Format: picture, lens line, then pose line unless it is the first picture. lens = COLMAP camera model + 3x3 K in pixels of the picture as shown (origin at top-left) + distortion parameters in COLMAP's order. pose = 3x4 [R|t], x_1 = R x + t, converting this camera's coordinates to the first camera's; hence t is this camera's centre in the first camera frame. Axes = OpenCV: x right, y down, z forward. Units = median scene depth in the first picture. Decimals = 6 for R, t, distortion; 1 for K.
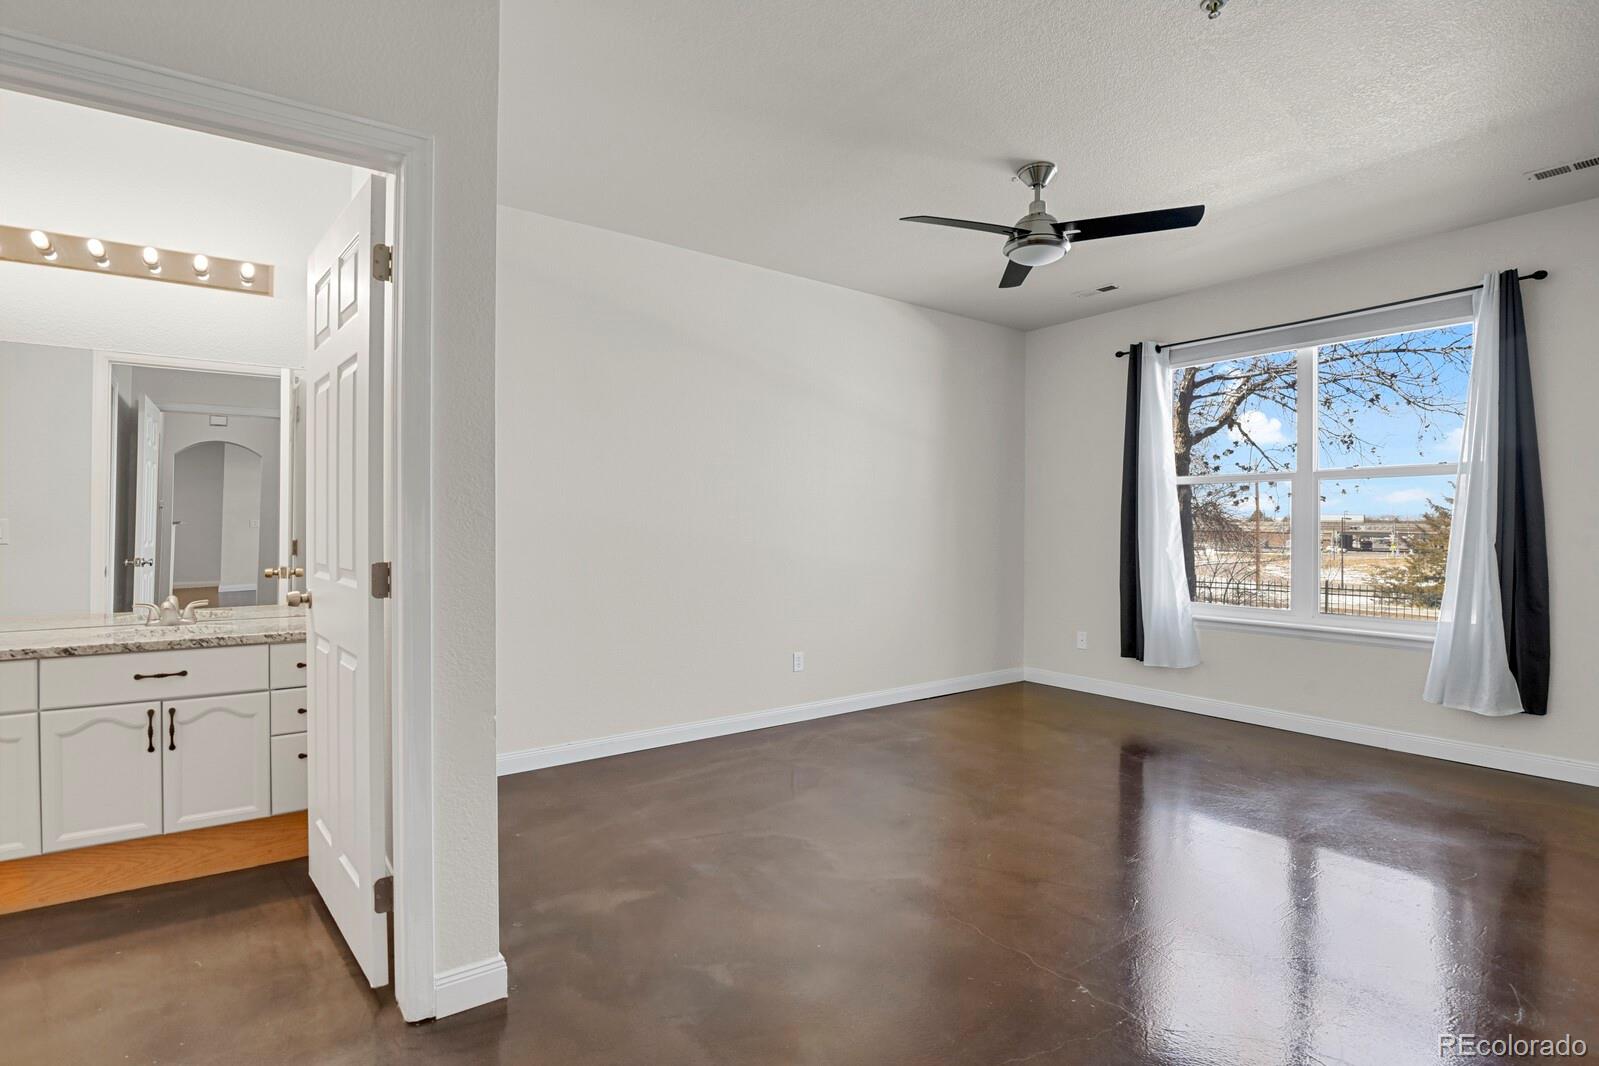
lens RADIAL K [[798.1, 0, 809.8], [0, 798.1, 529.2], [0, 0, 1]] dist [-0.019202, -0.007240]
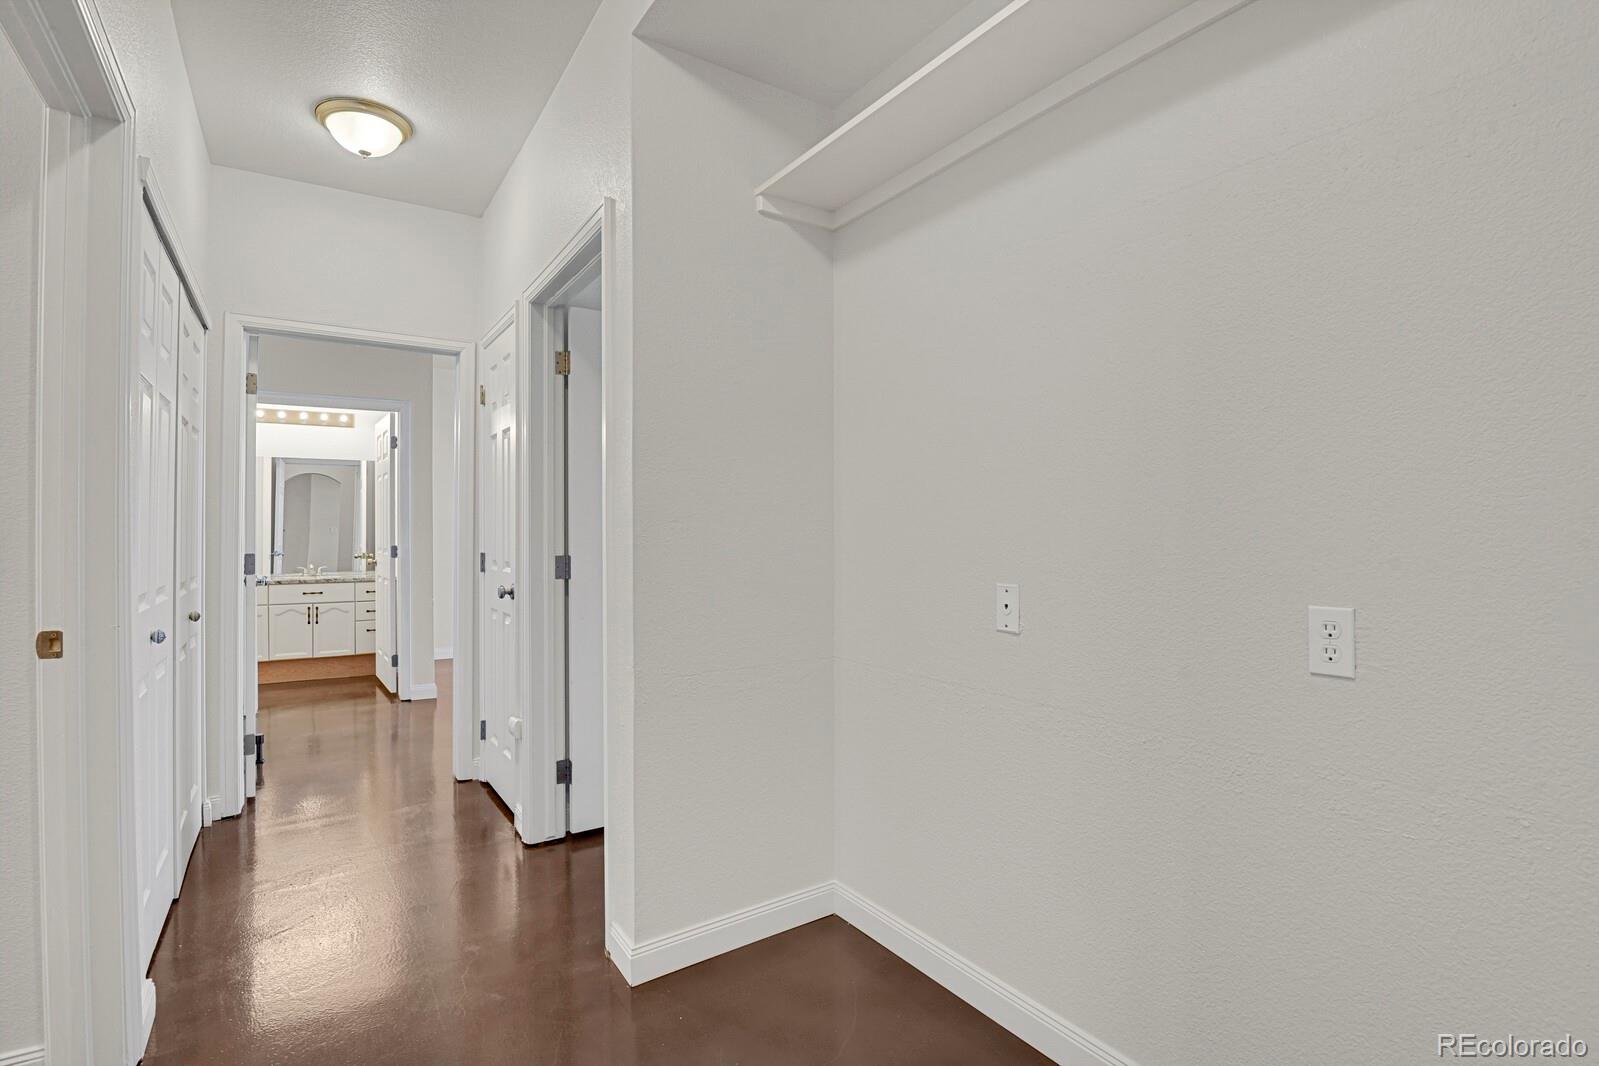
lens RADIAL K [[798.1, 0, 809.8], [0, 798.1, 529.2], [0, 0, 1]] dist [-0.019202, -0.007240]
pose [[0.998030, -0.004918, -0.062545, 0.828937], [0.004674, 0.999981, -0.004053, 0.000055], [0.062564, 0.003752, 0.998034, -1.289253]]
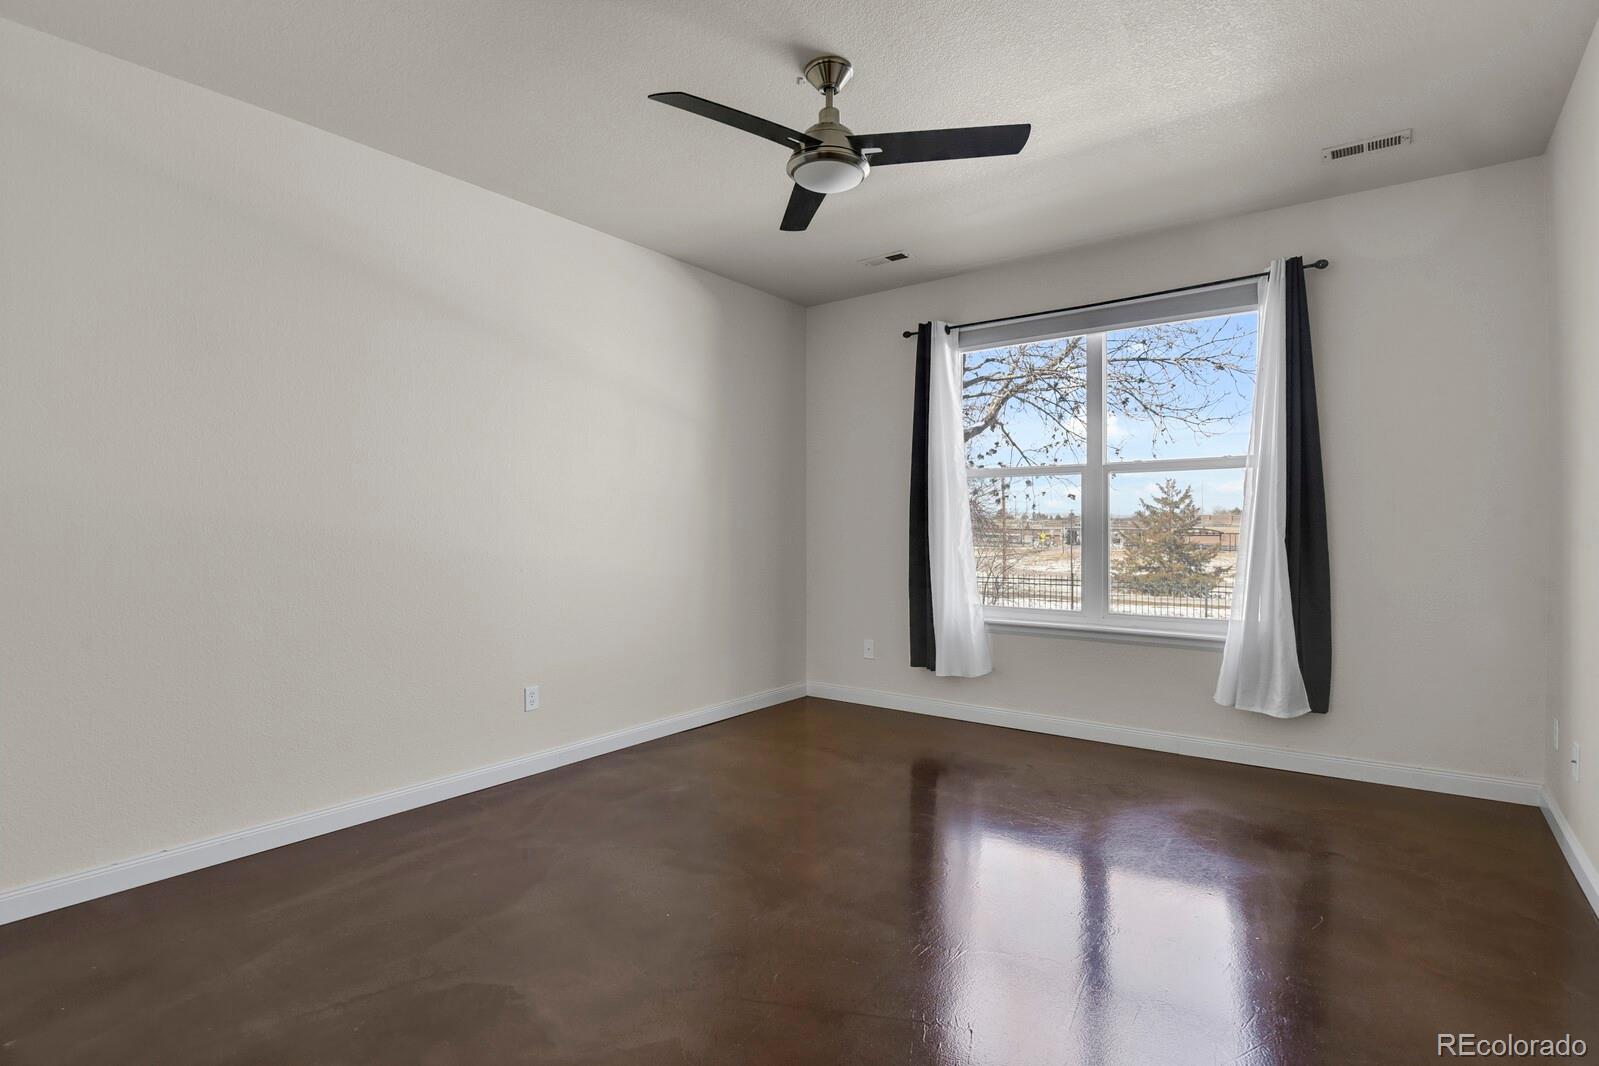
lens RADIAL K [[798.1, 0, 809.8], [0, 798.1, 529.2], [0, 0, 1]] dist [-0.019202, -0.007240]
pose [[0.961703, -0.006511, 0.274018, 0.044170], [0.006140, 0.999979, 0.002212, 0.000636], [-0.274026, -0.000445, 0.961722, 0.218409]]
